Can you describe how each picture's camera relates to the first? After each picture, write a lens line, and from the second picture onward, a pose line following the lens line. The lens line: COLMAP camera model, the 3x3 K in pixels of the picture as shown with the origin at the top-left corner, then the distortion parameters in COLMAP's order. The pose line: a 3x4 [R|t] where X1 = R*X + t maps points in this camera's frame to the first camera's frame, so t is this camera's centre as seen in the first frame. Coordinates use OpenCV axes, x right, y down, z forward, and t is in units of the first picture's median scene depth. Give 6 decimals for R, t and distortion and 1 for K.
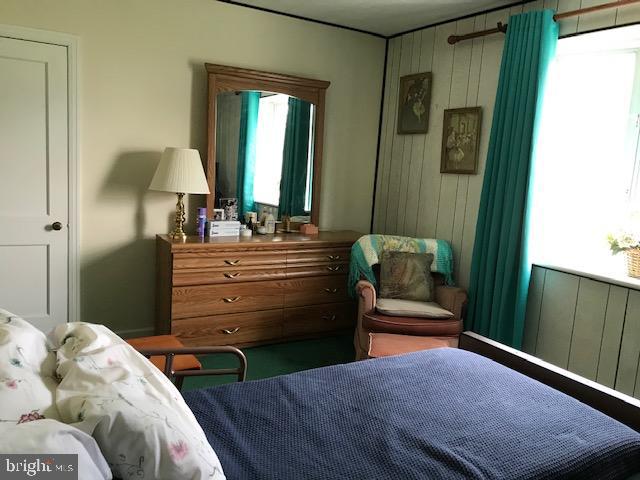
lens RADIAL K [[525.6, 0, 319.6], [0, 525.6, 239.5], [0, 0, 1]] dist [0.038783, -0.052112]
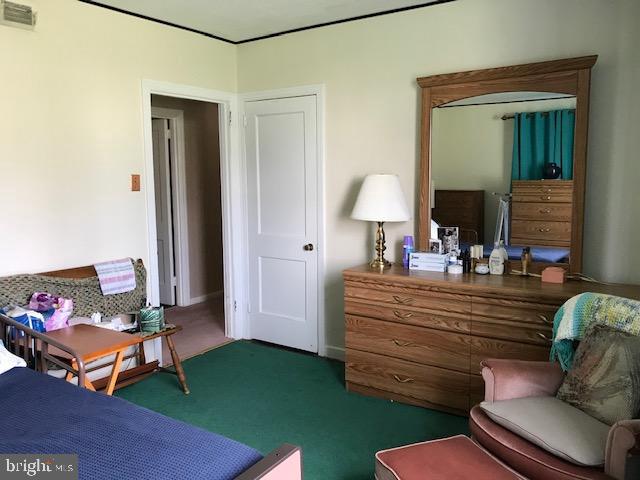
lens RADIAL K [[525.6, 0, 320.1], [0, 525.6, 240.5], [0, 0, 1]] dist [0.038783, -0.052112]
pose [[0.416500, 0.041655, -0.908181, 0.539118], [-0.100625, 0.994924, -0.000514, -0.038187], [0.903550, 0.091599, 0.418578, 0.487129]]
